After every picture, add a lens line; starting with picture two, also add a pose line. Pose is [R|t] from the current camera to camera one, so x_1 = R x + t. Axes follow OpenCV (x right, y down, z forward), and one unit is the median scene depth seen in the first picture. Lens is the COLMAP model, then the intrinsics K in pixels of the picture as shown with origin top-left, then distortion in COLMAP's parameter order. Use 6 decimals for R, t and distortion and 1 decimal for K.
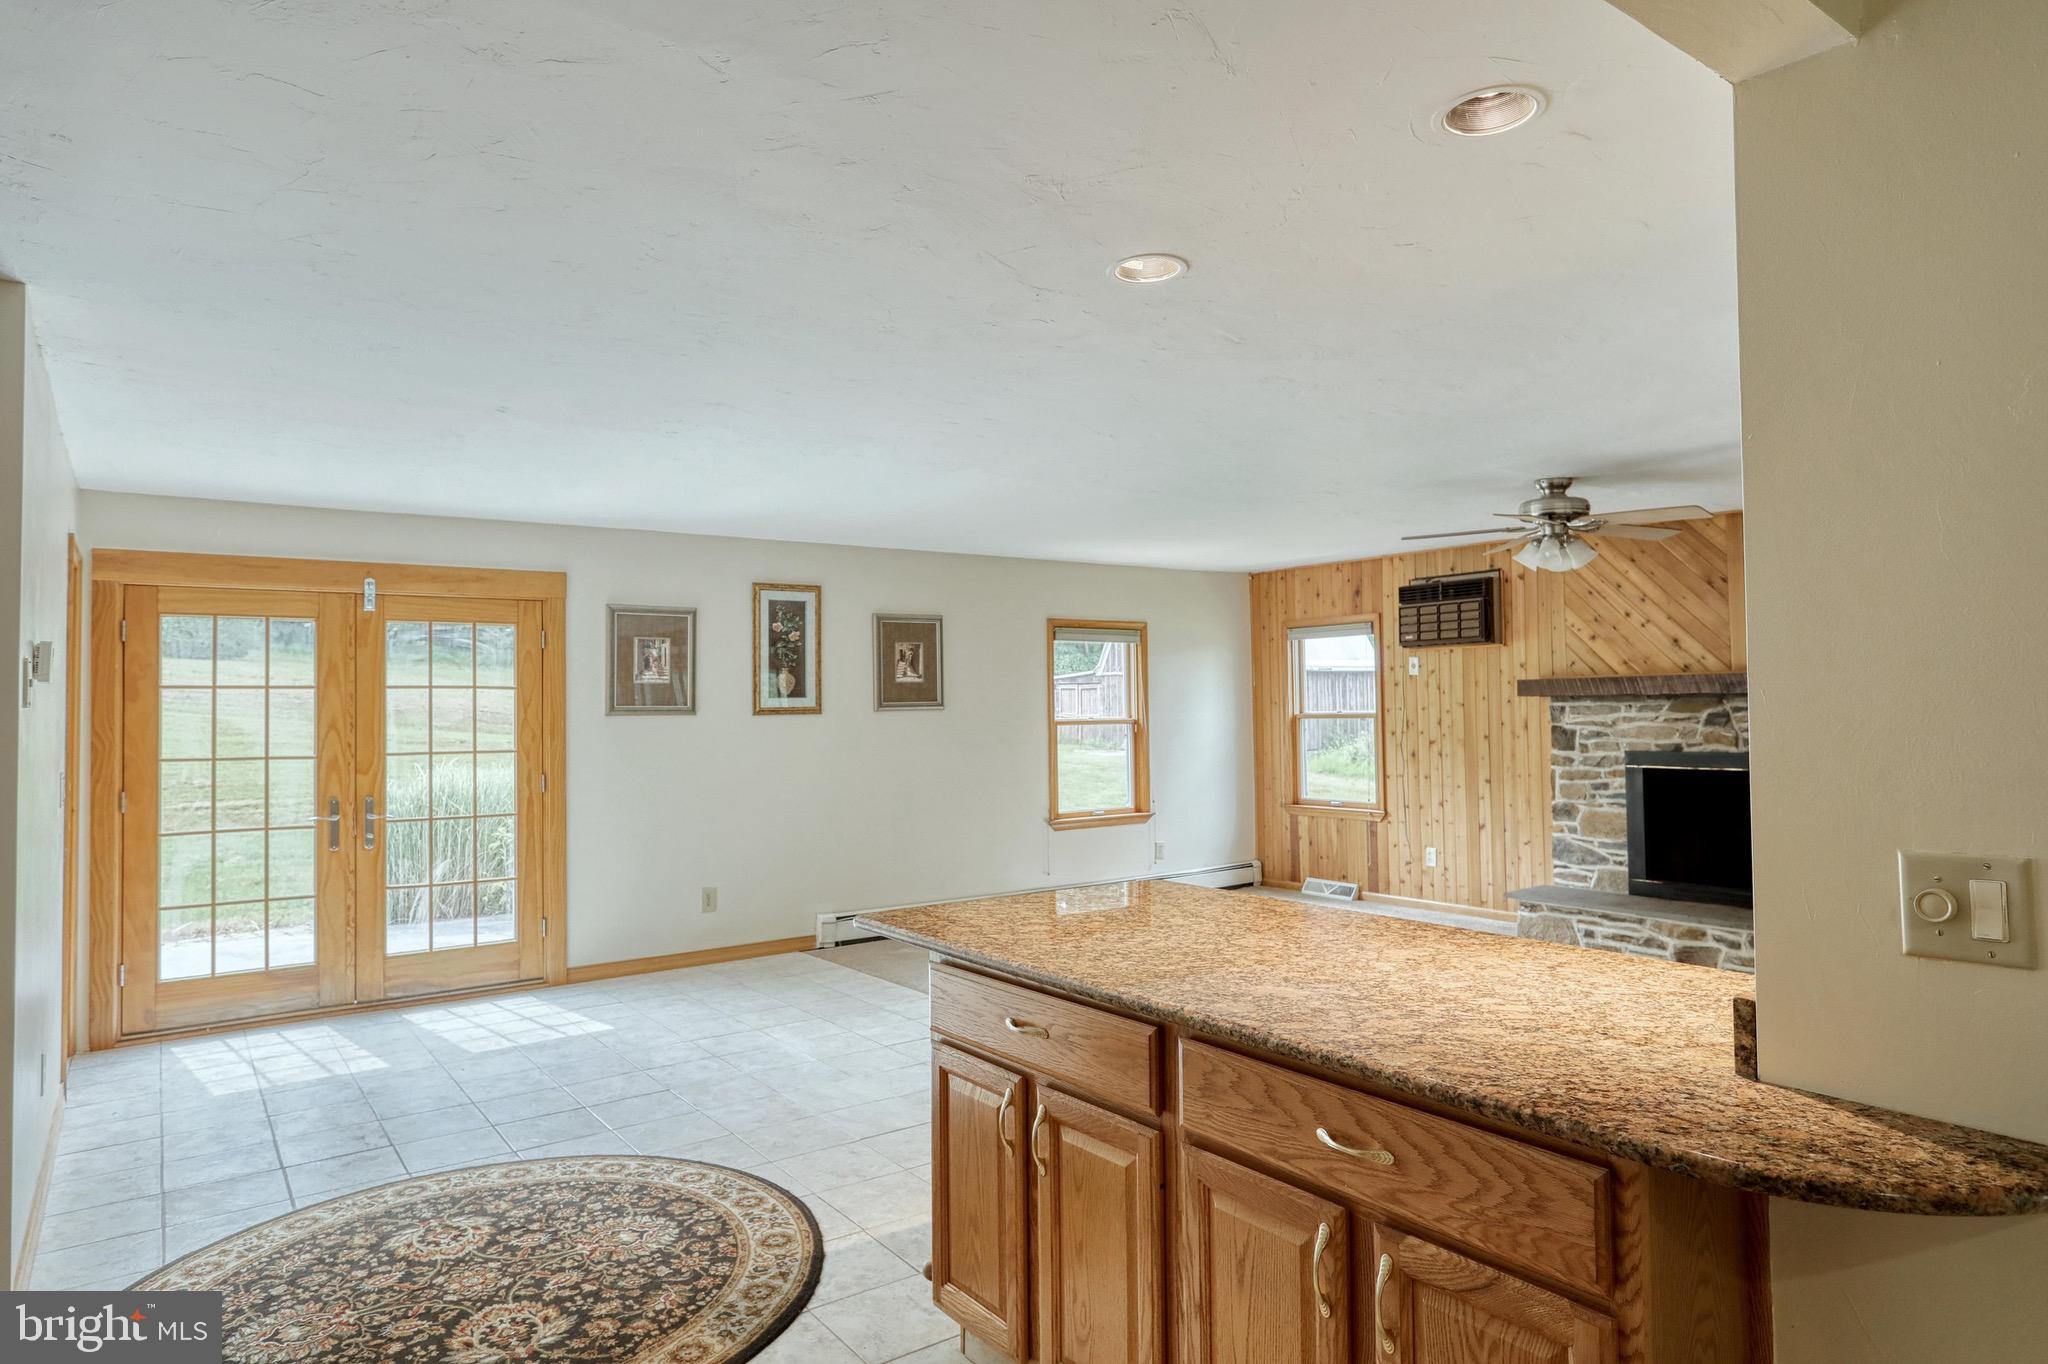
lens RADIAL K [[1210.6, 0, 1017.4], [0, 1210.6, 677.1], [0, 0, 1]] dist [-0.007588, 0.004817]
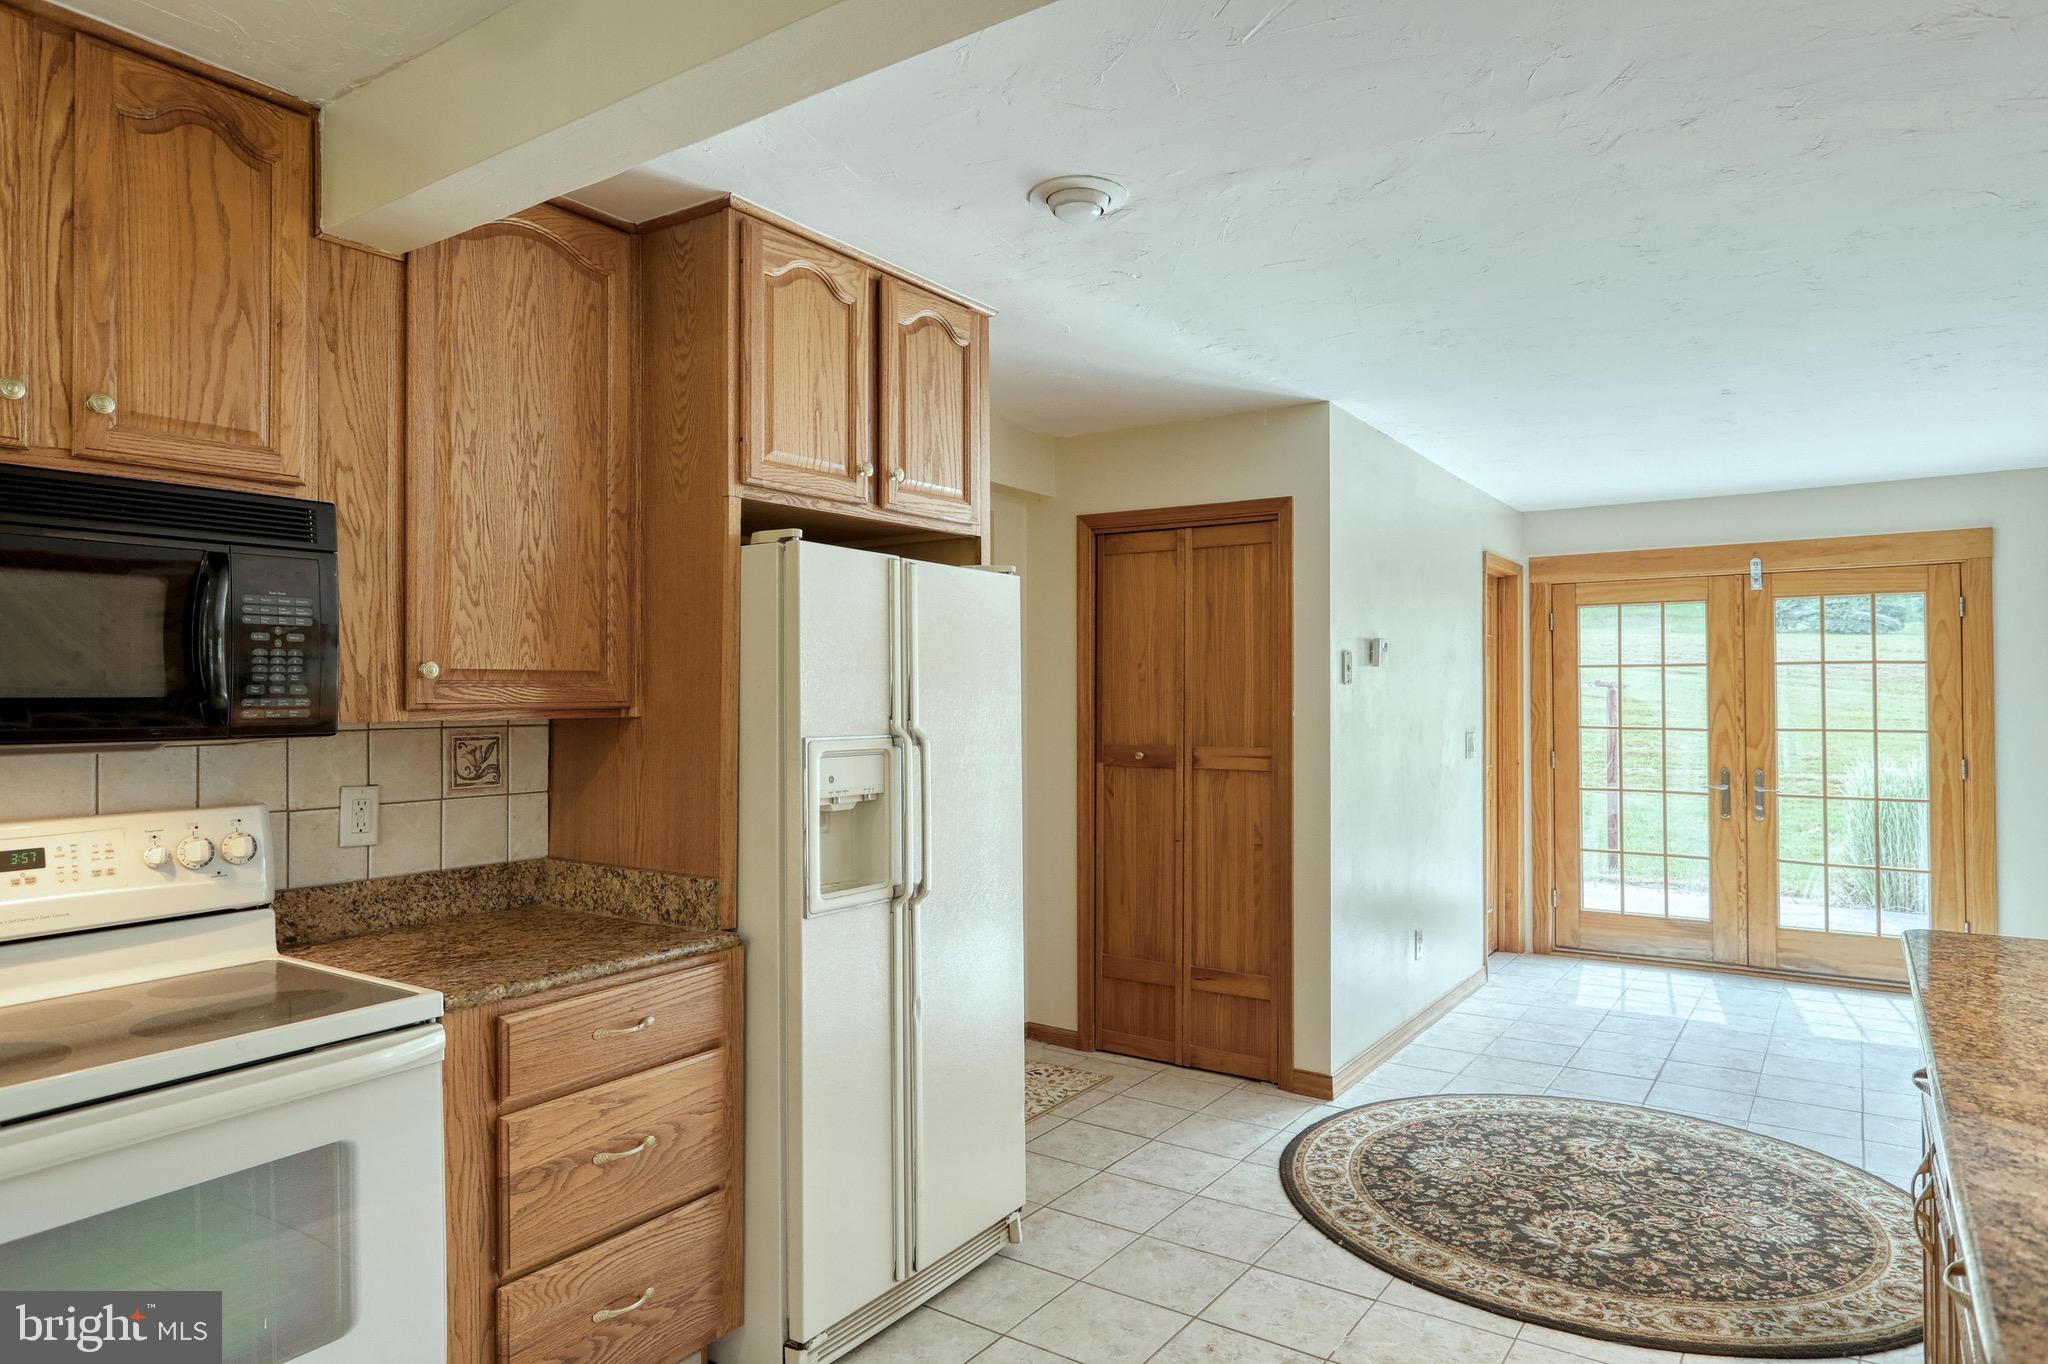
lens RADIAL K [[1210.6, 0, 1026.6], [0, 1210.6, 678.1], [0, 0, 1]] dist [-0.007588, 0.004817]
pose [[0.339011, -0.003028, -0.940777, 0.195335], [0.023388, 0.999713, 0.005210, 0.000464], [0.940492, -0.023769, 0.338985, 0.055655]]
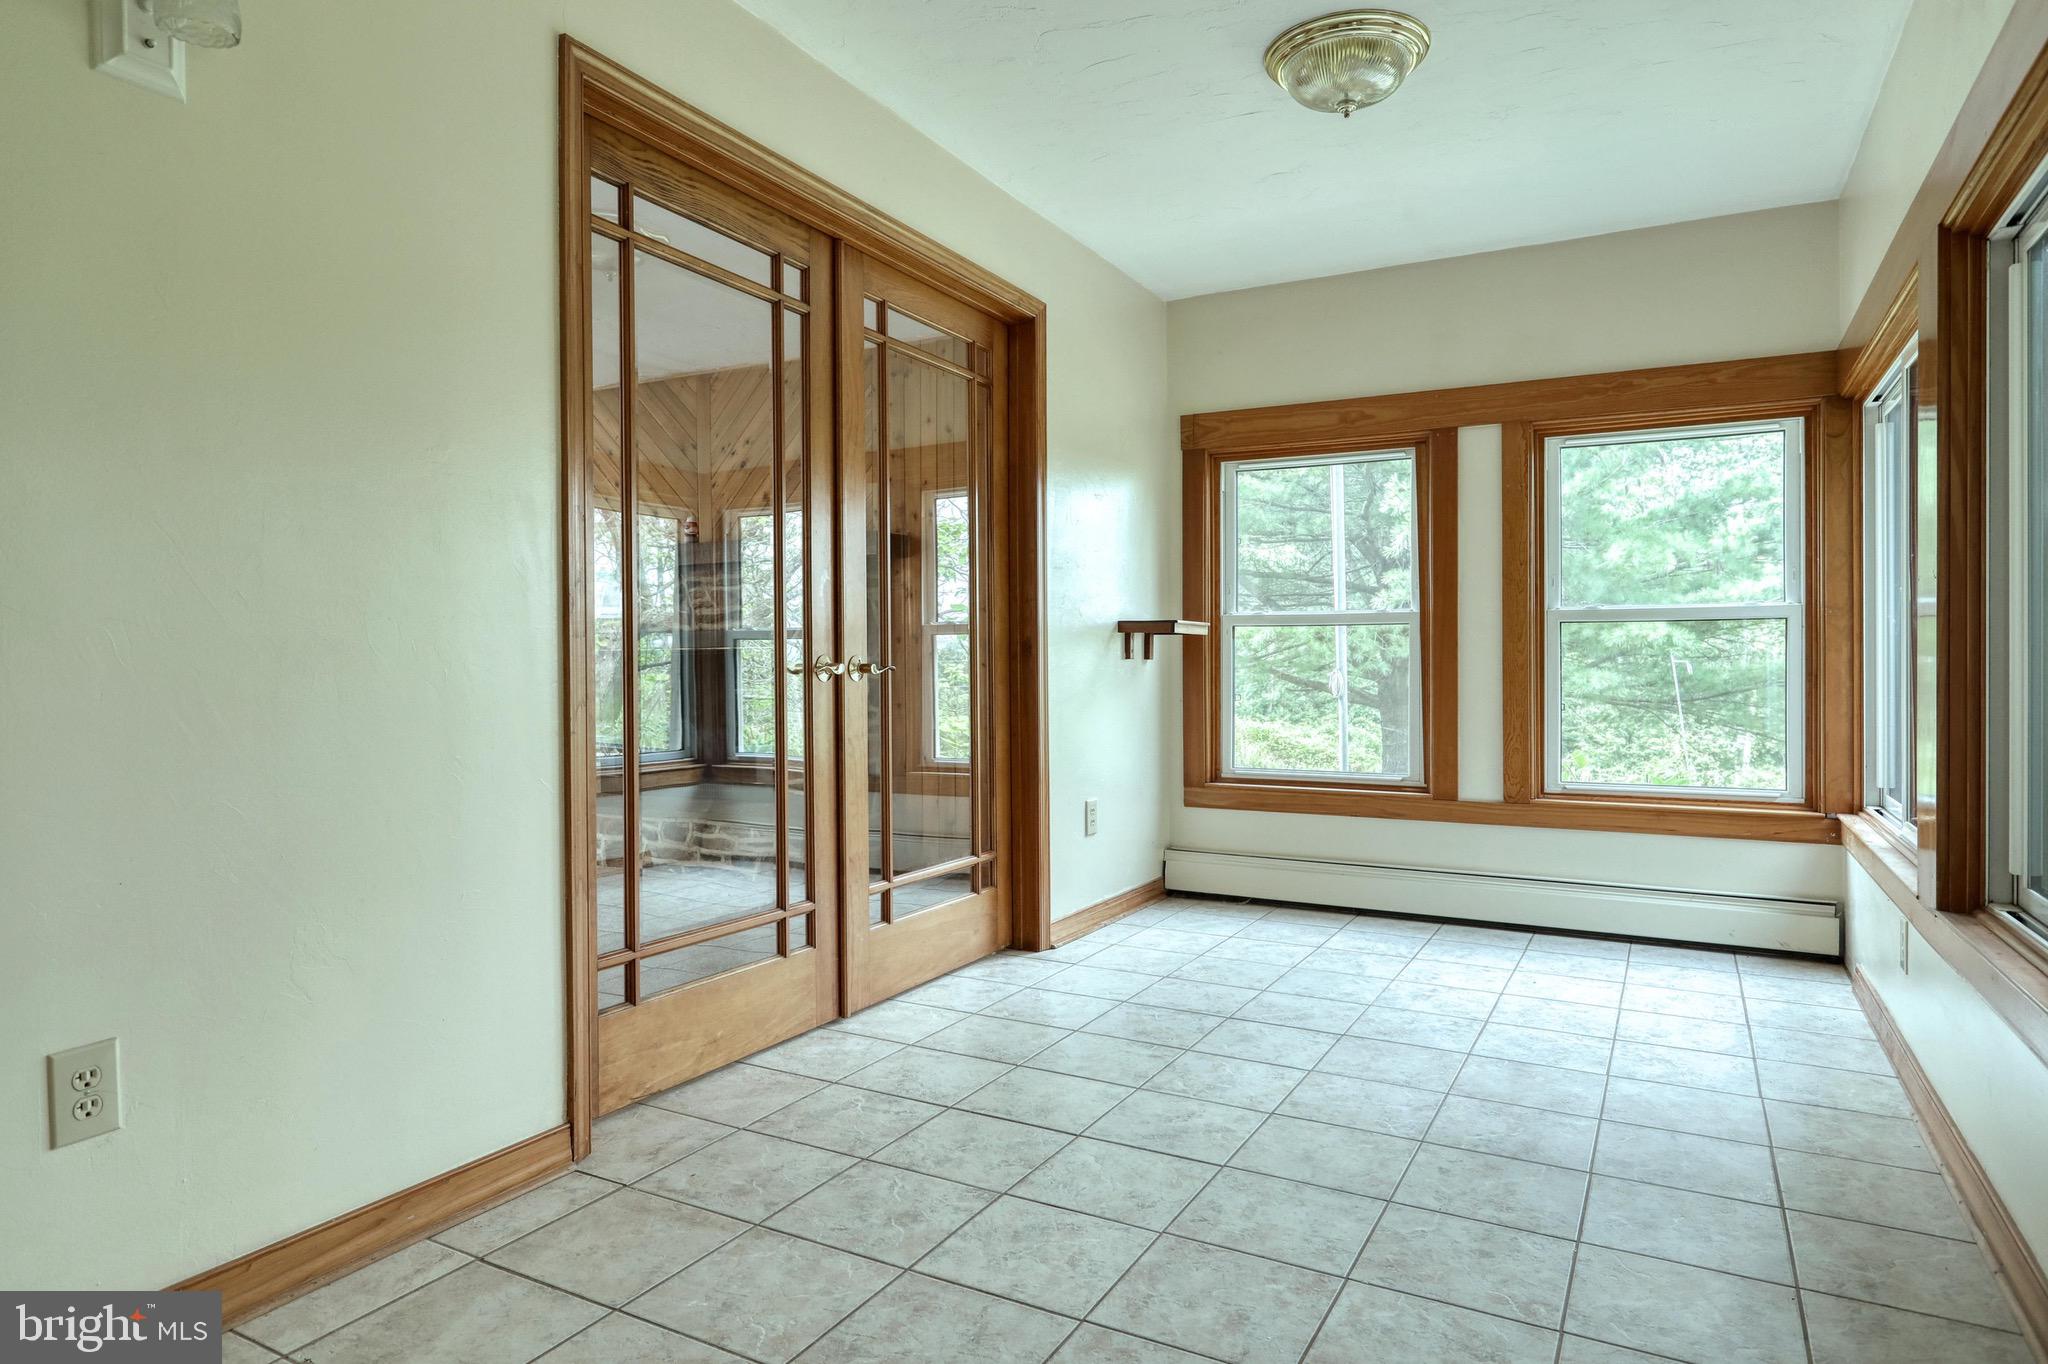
lens RADIAL K [[1210.6, 0, 1016.7], [0, 1210.6, 686.5], [0, 0, 1]] dist [-0.007588, 0.004817]
pose [[0.905274, 0.001843, 0.424824, 0.418510], [-0.018292, 0.999232, 0.034644, 0.066338], [-0.424434, -0.039133, 0.904613, 0.054015]]
